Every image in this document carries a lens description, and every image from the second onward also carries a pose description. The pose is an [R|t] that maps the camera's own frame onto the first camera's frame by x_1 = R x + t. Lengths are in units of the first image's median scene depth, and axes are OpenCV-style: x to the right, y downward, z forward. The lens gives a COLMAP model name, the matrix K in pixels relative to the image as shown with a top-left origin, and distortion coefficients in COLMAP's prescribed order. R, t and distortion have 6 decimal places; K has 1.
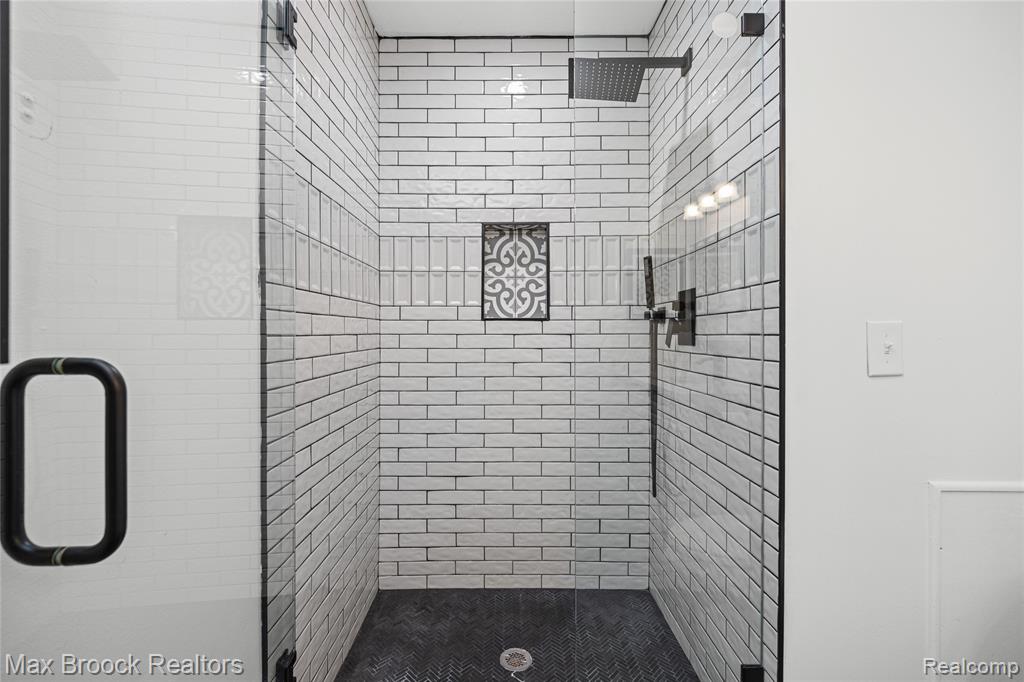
lens RADIAL K [[452.7, 0, 508.3], [0, 452.7, 336.4], [0, 0, 1]] dist [-0.002322, -0.000383]
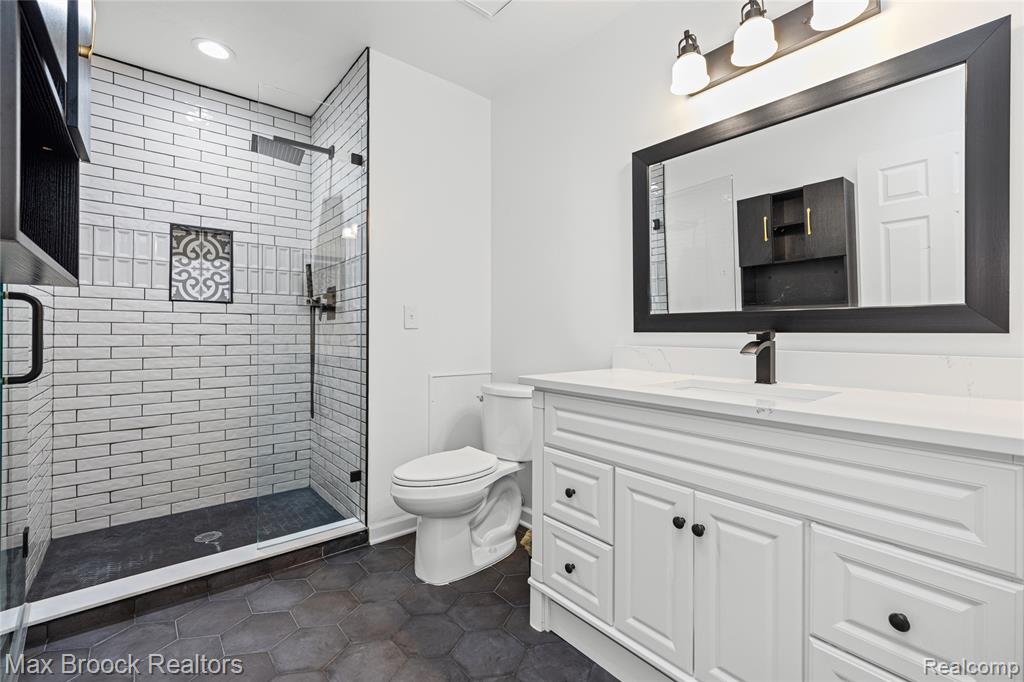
lens RADIAL K [[440.5, 0, 506.6], [0, 440.5, 333.0], [0, 0, 1]] dist [-0.000827, 0.000318]
pose [[0.775117, 0.004786, 0.631799, -0.105788], [0.000697, 0.999964, -0.008430, 0.065061], [-0.631817, 0.006975, 0.775086, -0.535534]]
